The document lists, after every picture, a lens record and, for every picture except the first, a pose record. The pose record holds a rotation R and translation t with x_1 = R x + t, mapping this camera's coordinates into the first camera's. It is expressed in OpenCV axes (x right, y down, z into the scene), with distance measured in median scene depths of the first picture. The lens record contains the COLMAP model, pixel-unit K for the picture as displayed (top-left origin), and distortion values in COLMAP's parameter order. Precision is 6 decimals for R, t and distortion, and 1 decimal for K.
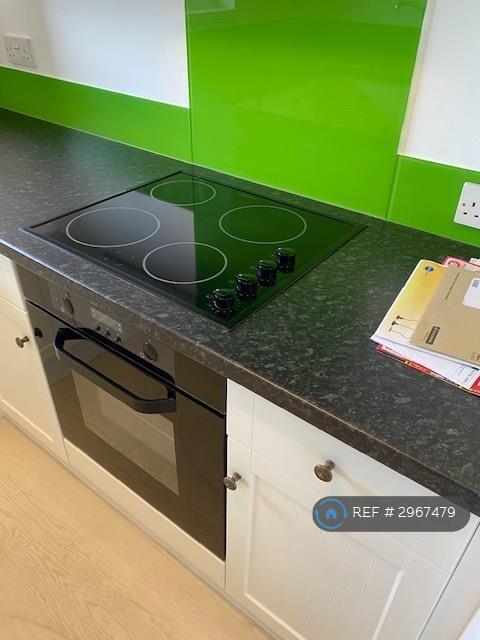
lens RADIAL K [[485.4, 0, 240.0], [0, 485.4, 320.0], [0, 0, 1]] dist [0.003159, -0.002100]
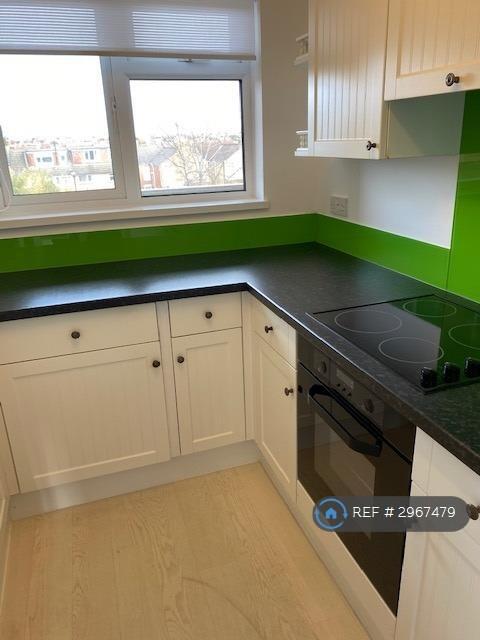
lens RADIAL K [[483.5, 0, 240.0], [0, 483.5, 320.0], [0, 0, 1]] dist [0.003502, -0.084067]
pose [[0.831895, 0.136224, -0.537954, 0.177401], [-0.273664, 0.944034, -0.184141, 0.155116], [0.482762, 0.300404, 0.822617, -0.314959]]
